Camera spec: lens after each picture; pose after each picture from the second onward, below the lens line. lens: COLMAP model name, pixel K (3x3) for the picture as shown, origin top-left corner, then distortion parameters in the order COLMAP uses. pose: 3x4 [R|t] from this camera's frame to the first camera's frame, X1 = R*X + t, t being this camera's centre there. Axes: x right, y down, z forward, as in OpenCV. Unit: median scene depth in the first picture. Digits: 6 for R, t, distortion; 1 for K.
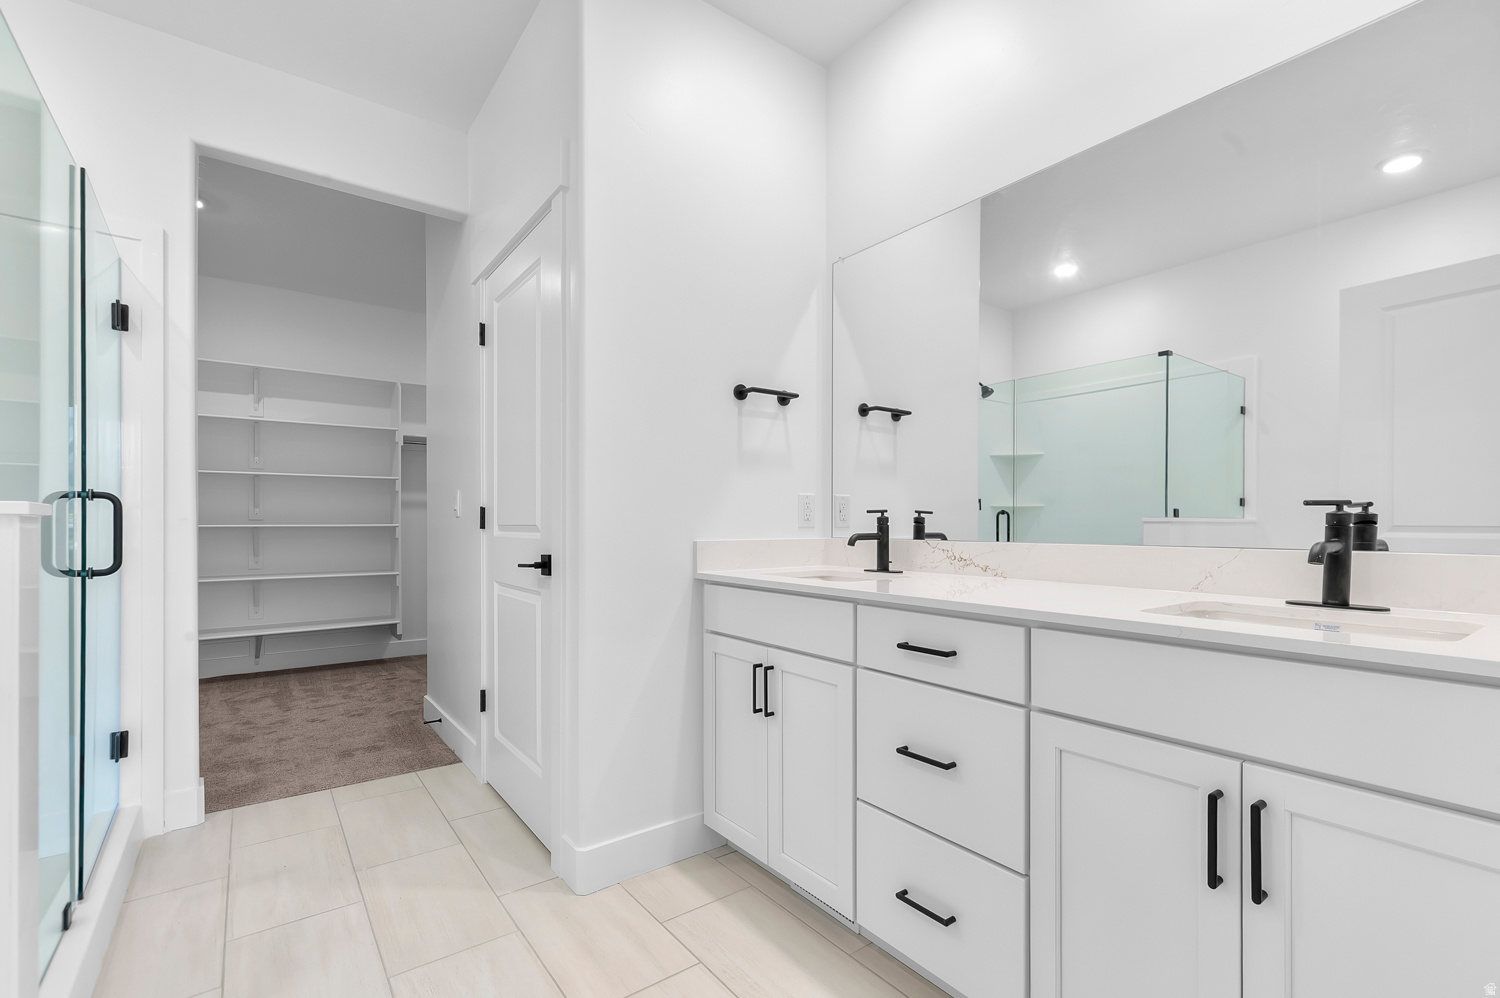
lens RADIAL K [[660.6, 0, 753.9], [0, 660.6, 513.6], [0, 0, 1]] dist [0.000816, 0.000028]
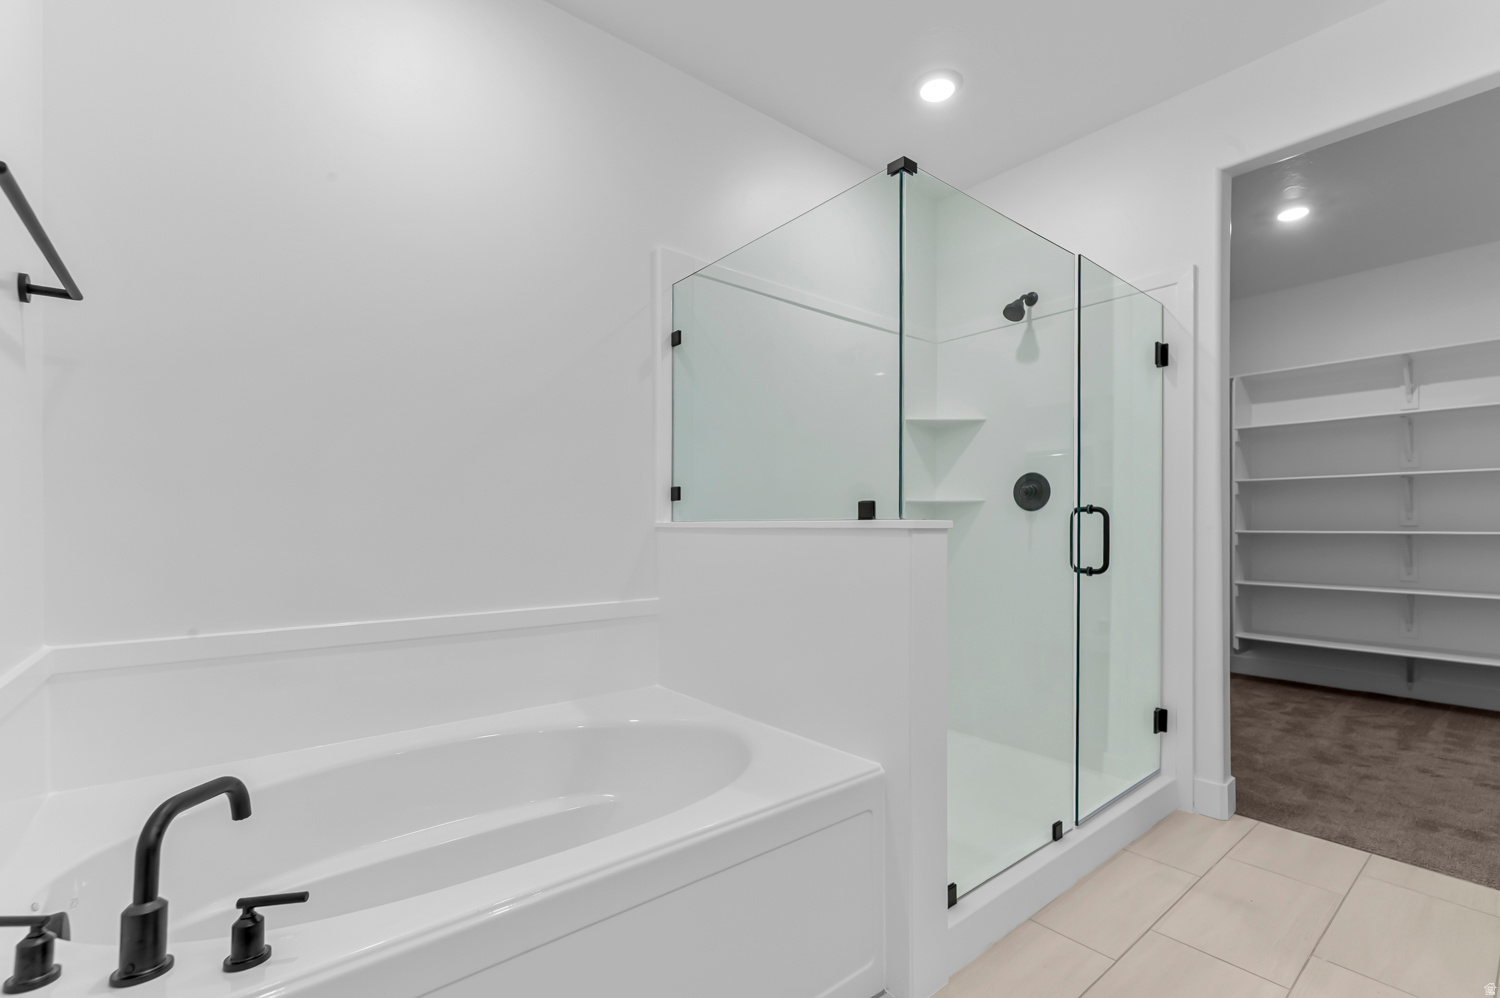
lens RADIAL K [[660.6, 0, 802.5], [0, 660.6, 517.8], [0, 0, 1]] dist [0.000816, 0.000028]
pose [[0.073675, -0.009627, -0.997236, 0.111608], [0.010083, 0.999909, -0.008908, -0.003218], [0.997231, -0.009399, 0.073765, 0.187560]]
